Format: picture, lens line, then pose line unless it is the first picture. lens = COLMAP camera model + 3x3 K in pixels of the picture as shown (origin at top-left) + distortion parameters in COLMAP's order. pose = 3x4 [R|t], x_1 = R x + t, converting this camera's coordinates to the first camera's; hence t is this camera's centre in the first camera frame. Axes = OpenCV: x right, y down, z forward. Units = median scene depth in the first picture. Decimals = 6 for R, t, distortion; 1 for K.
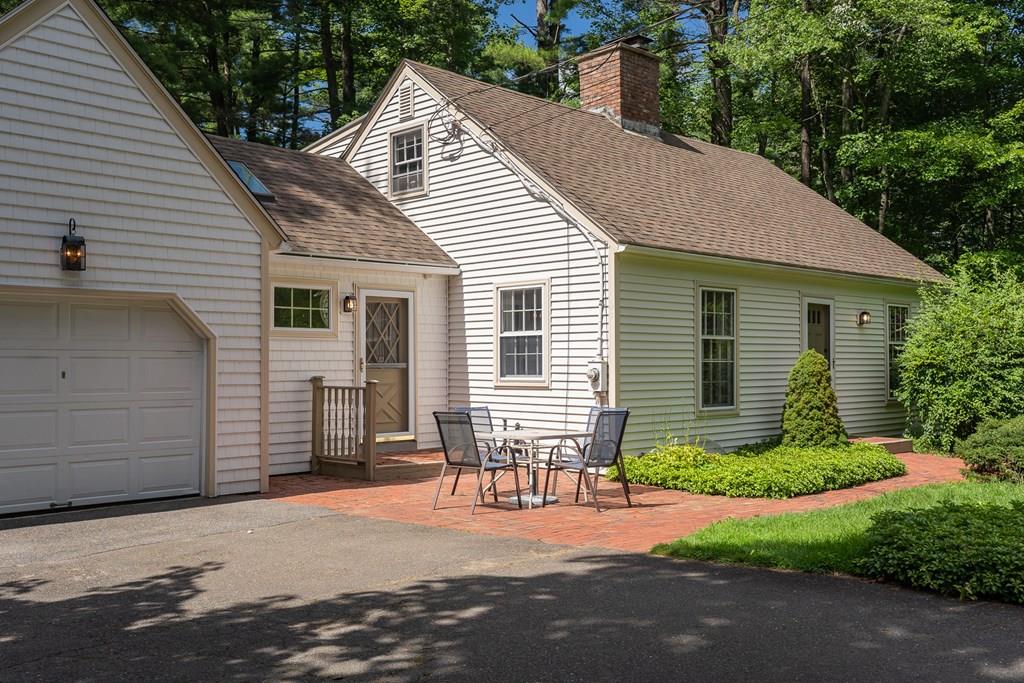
lens RADIAL K [[979.4, 0, 512.7], [0, 979.4, 341.3], [0, 0, 1]] dist [0.056313, 0.000000]
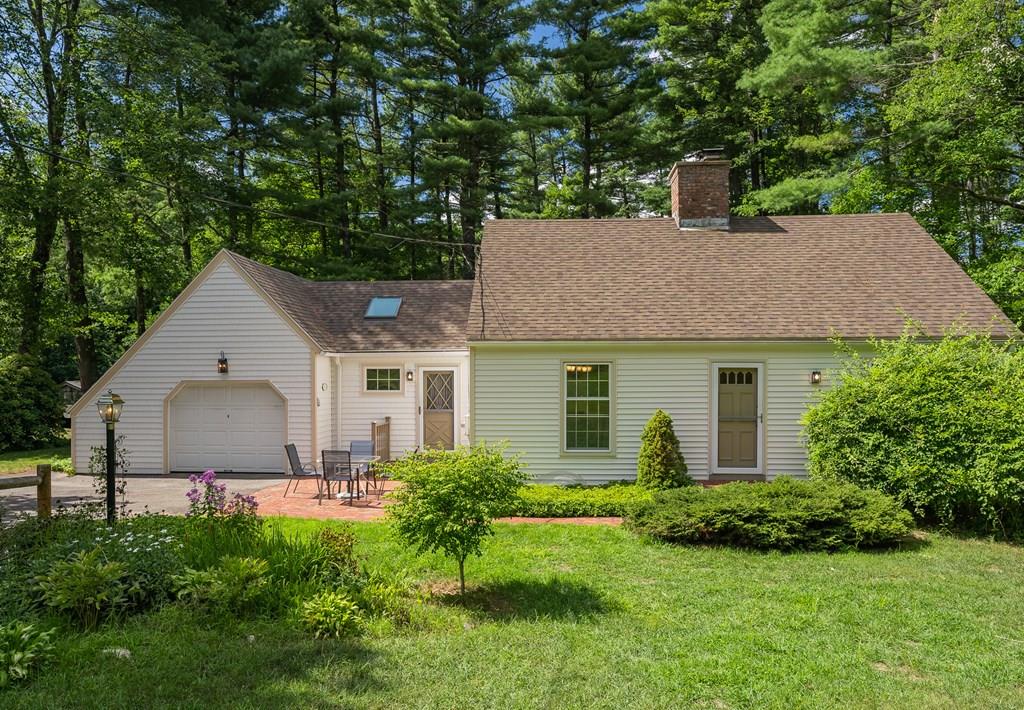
lens RADIAL K [[727.8, 0, 496.4], [0, 727.8, 374.8], [0, 0, 1]] dist [-0.023462, 0.009746]
pose [[0.656126, -0.000155, -0.754652, 0.931314], [0.019606, 0.999666, 0.016841, -0.059708], [0.754397, -0.025846, 0.655910, 0.255114]]
